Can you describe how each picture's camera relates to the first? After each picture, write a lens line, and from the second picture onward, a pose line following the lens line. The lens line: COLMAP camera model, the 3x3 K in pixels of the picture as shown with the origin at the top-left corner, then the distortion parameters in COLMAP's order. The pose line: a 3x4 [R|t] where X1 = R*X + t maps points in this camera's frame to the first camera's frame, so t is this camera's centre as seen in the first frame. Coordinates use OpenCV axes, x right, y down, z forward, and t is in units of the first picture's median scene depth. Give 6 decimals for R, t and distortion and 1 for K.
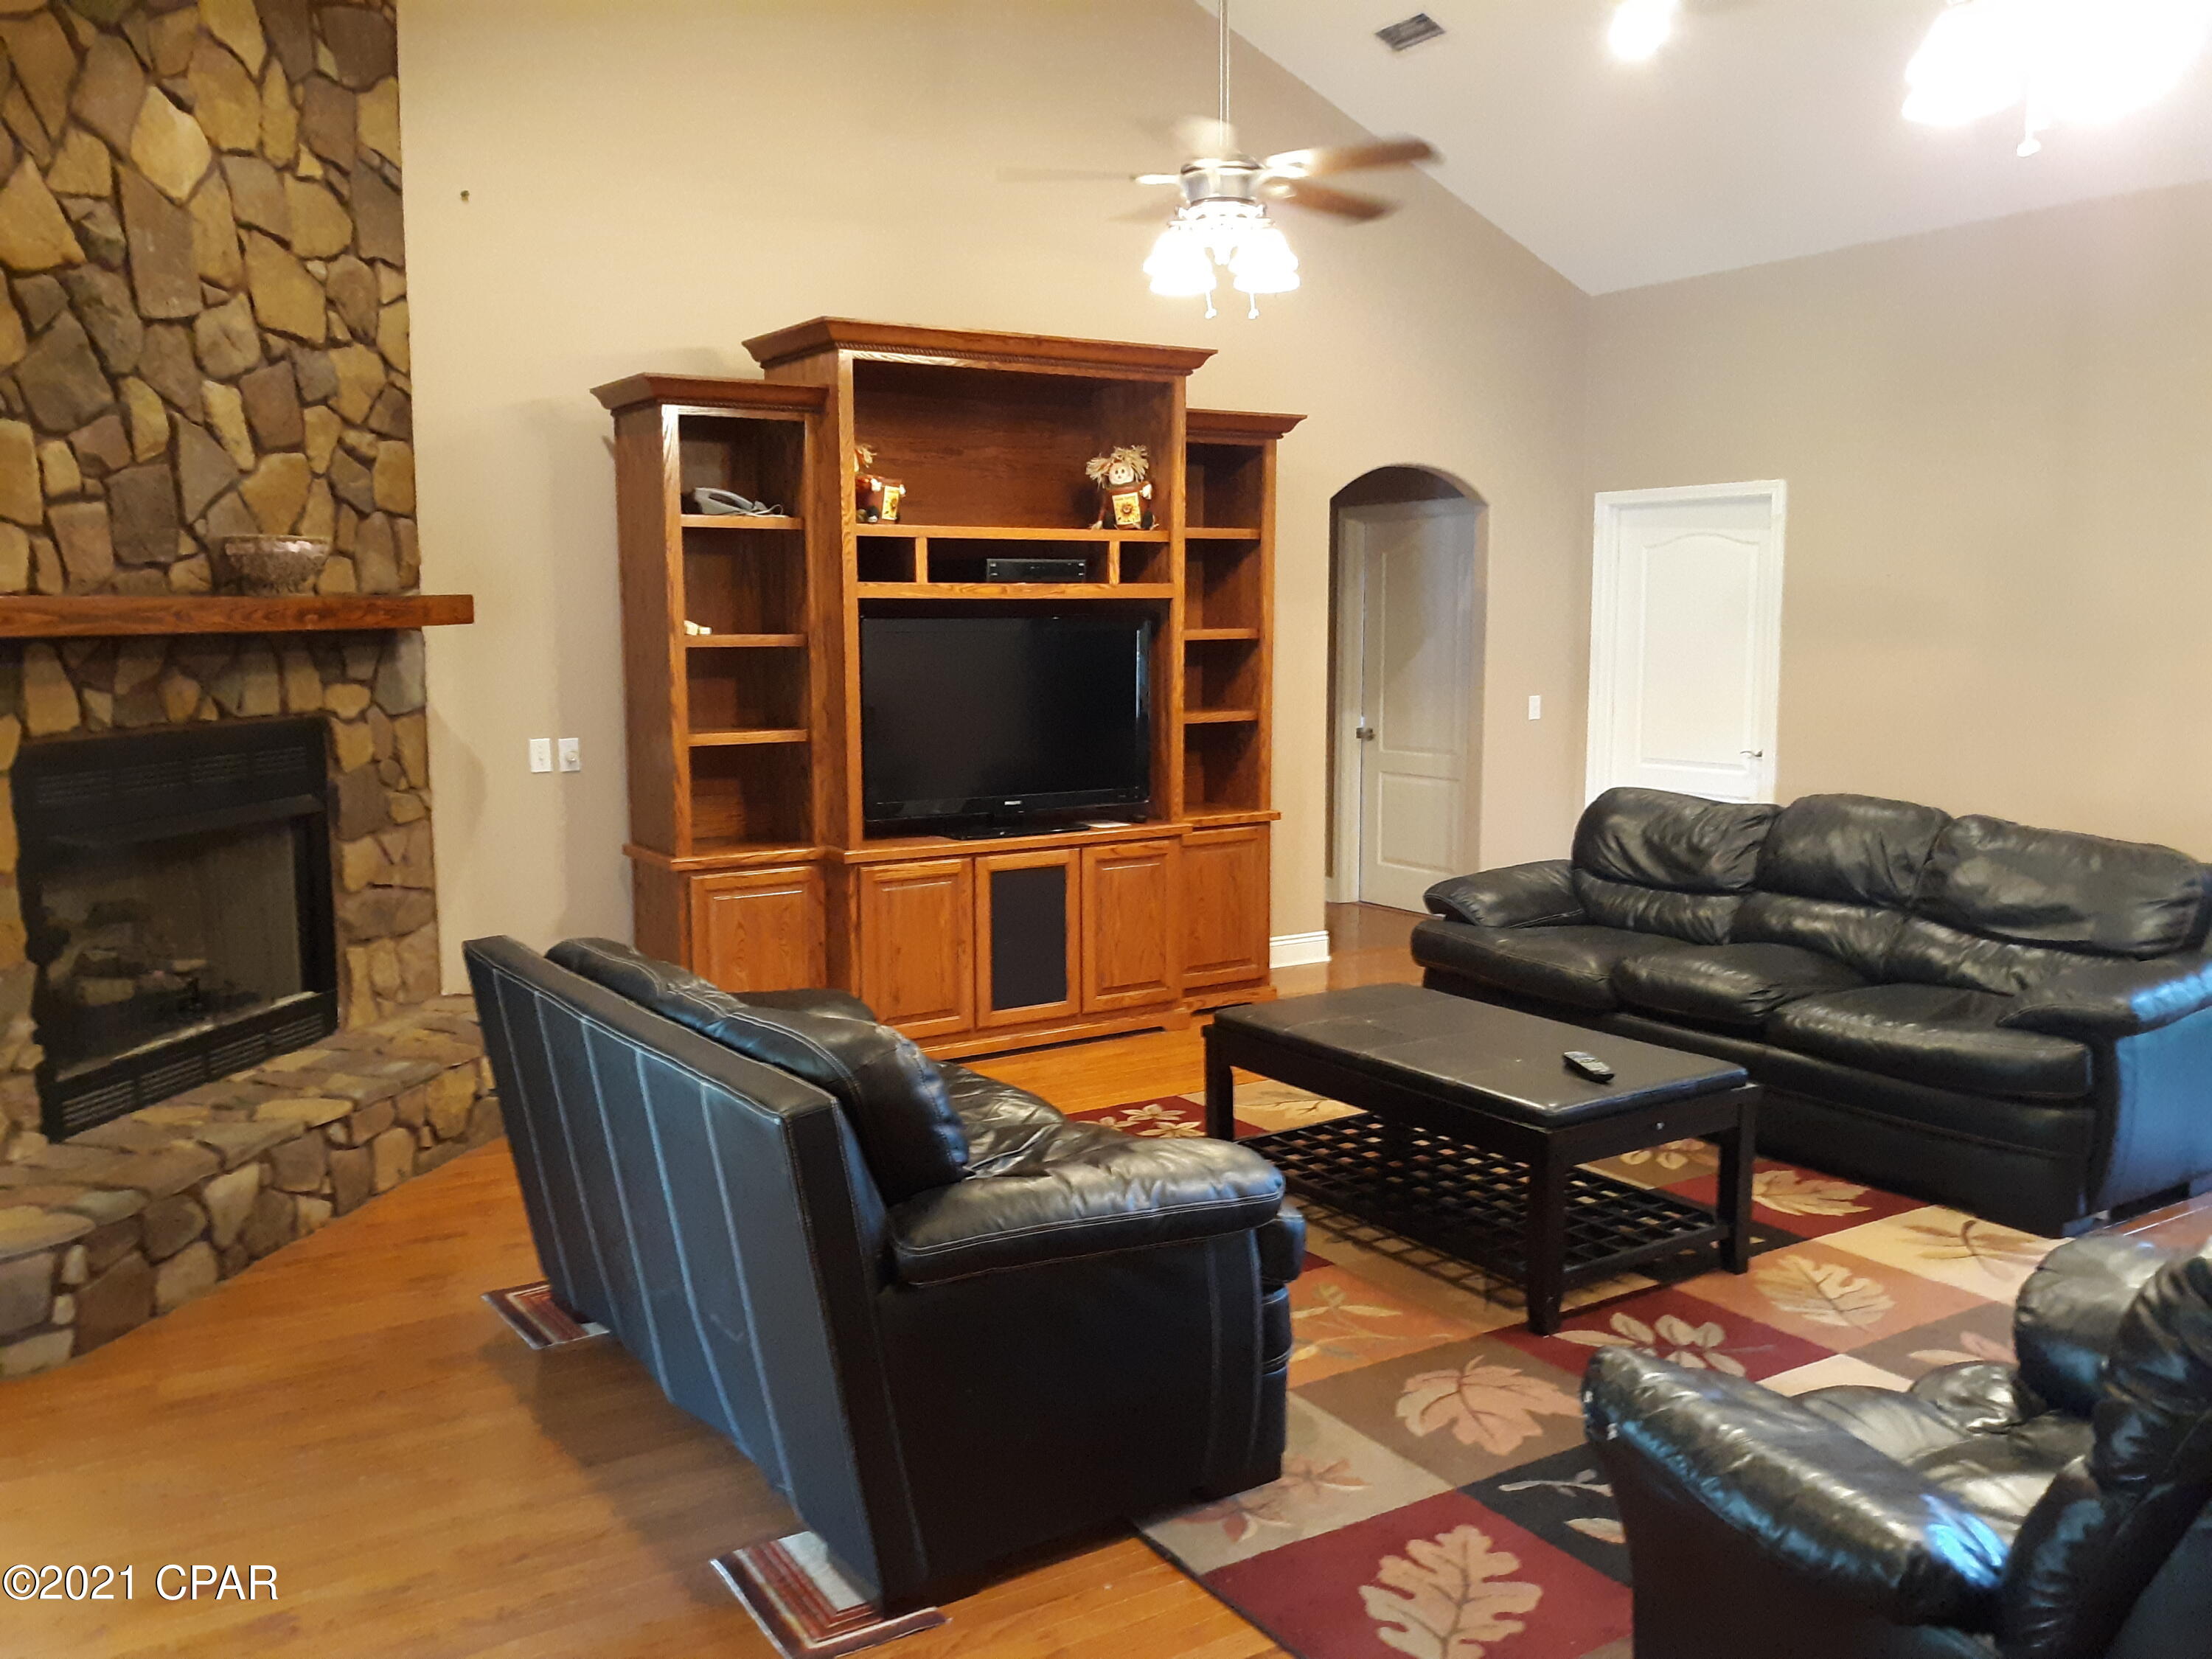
lens RADIAL K [[1826.0, 0, 1106.0], [0, 1826.0, 829.5], [0, 0, 1]] dist [0.010778, 0.005618]
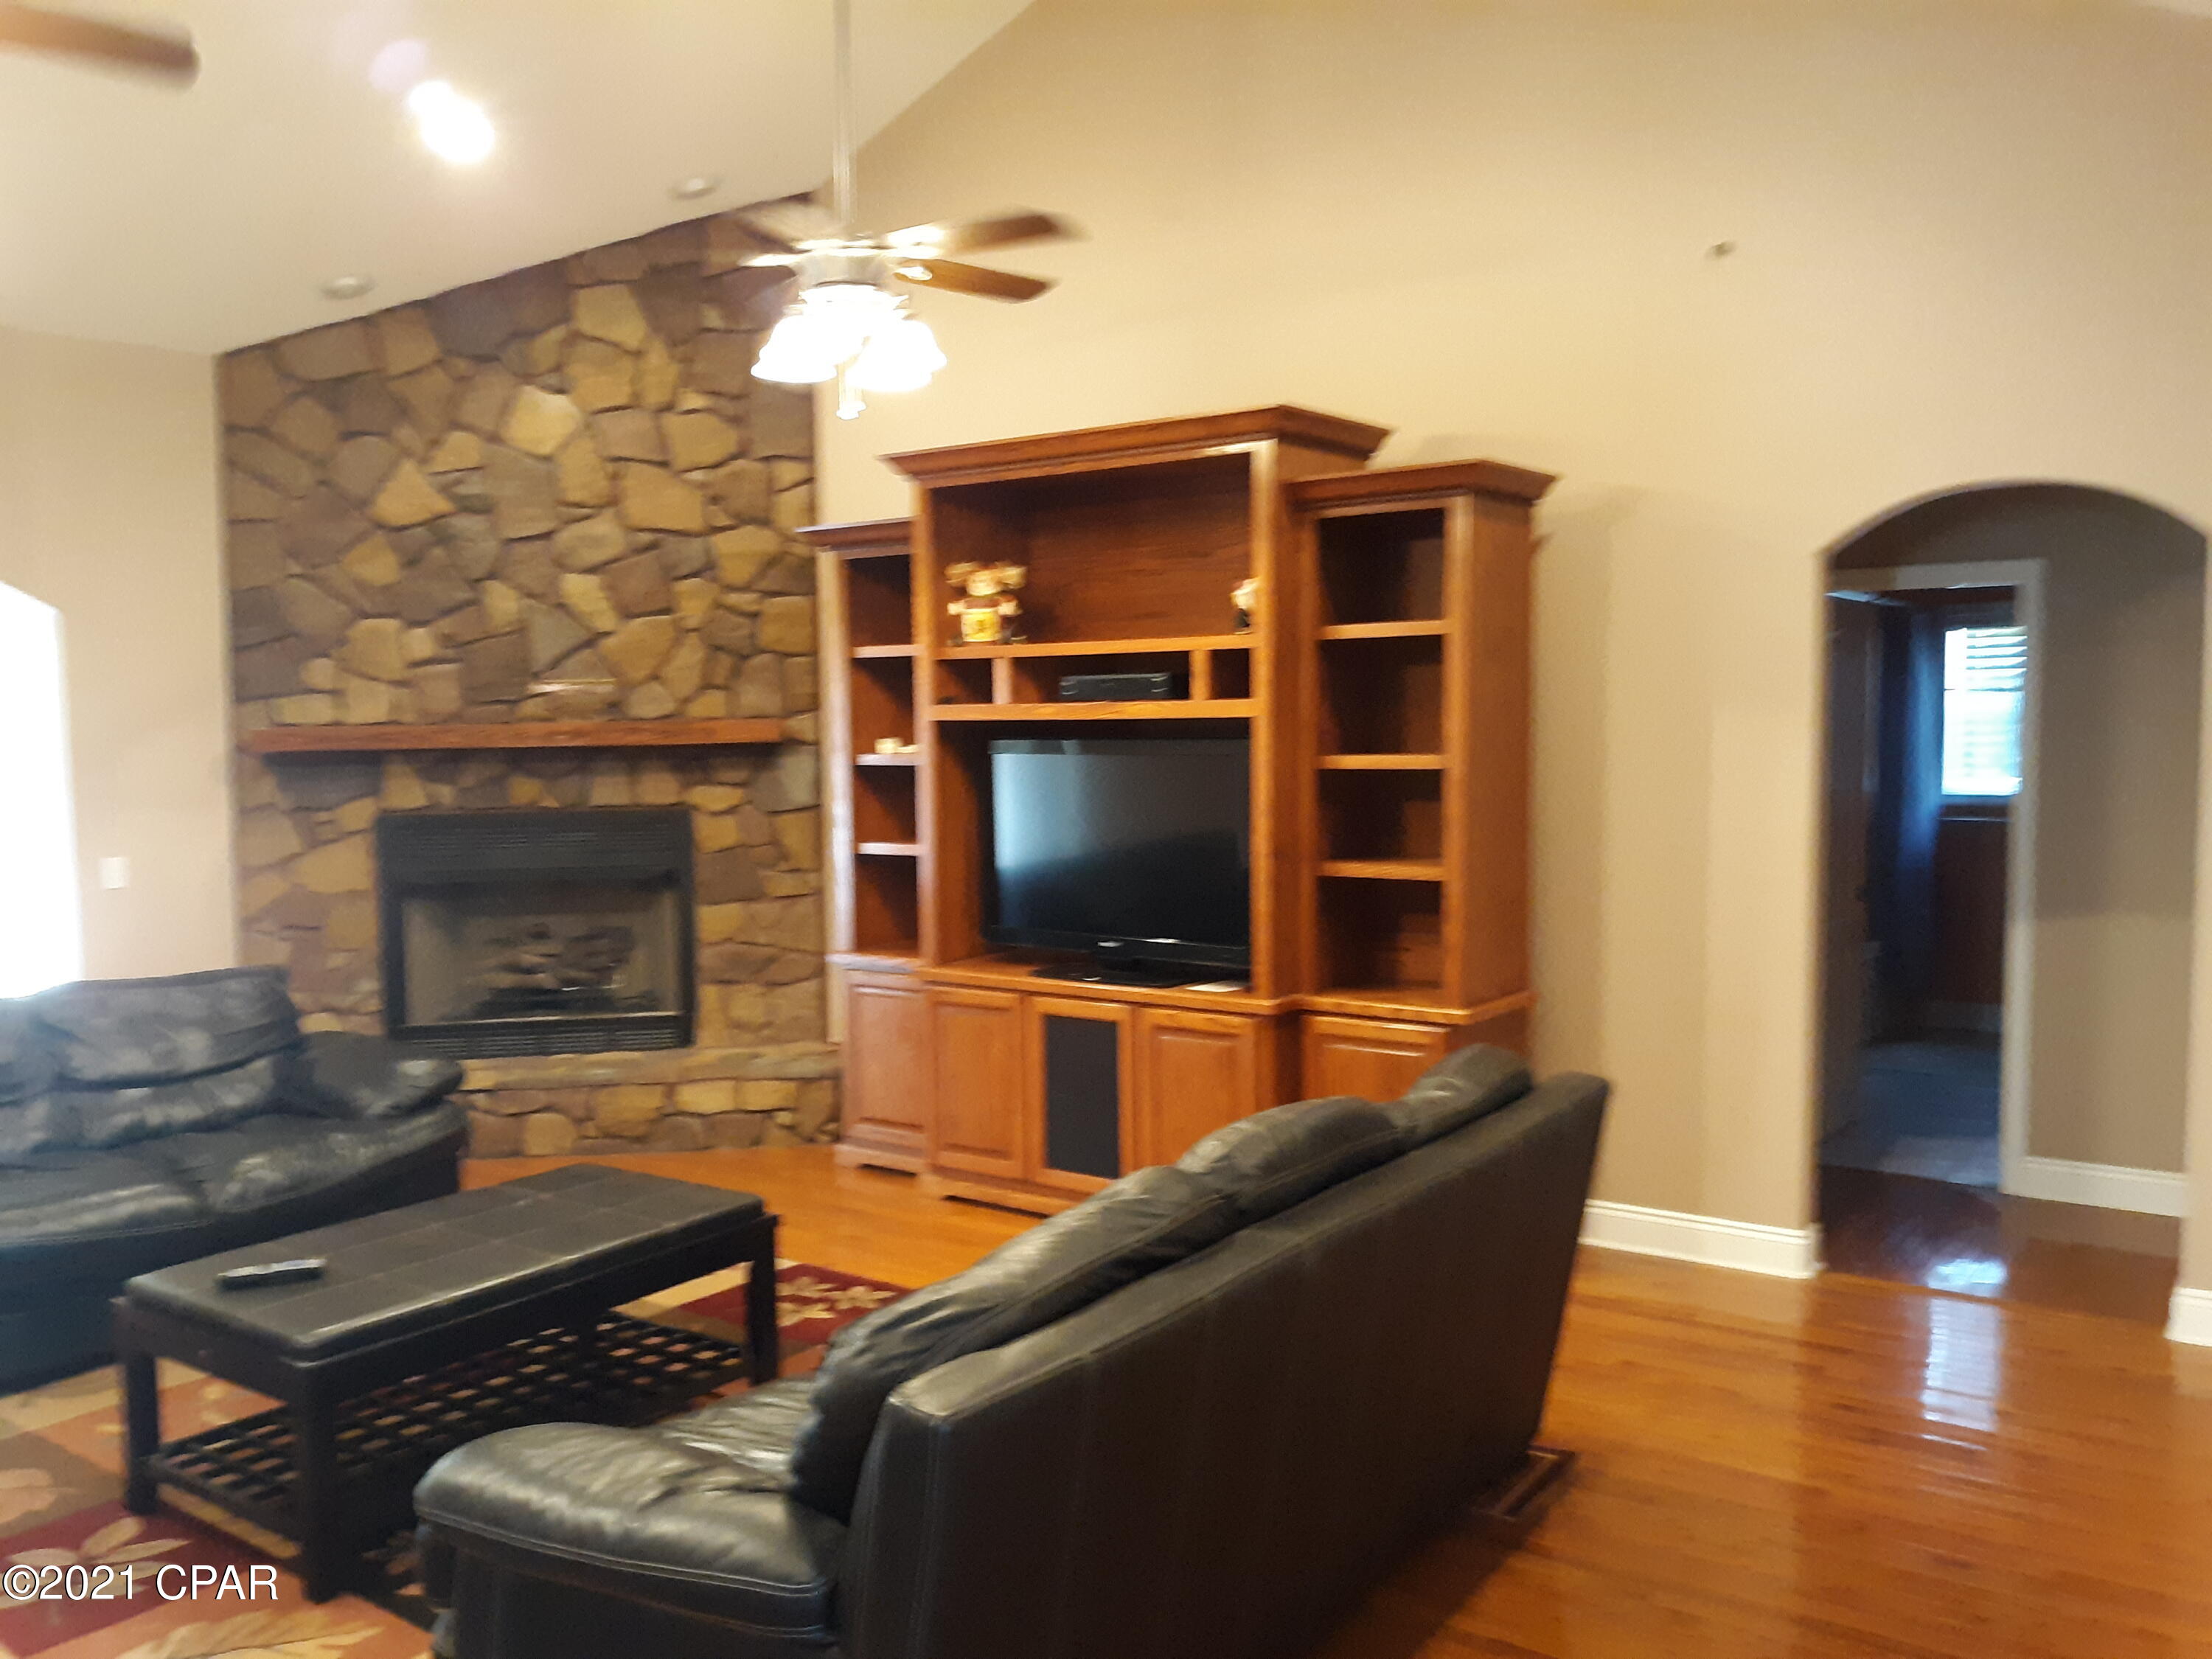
lens RADIAL K [[1857.6, 0, 1106.0], [0, 1857.6, 829.5], [0, 0, 1]] dist [0.088685, -0.212854]
pose [[0.349858, 0.060590, -0.934841, 0.952316], [-0.101611, 0.994473, 0.026428, -0.114052], [0.931276, 0.085744, 0.354081, 0.805231]]
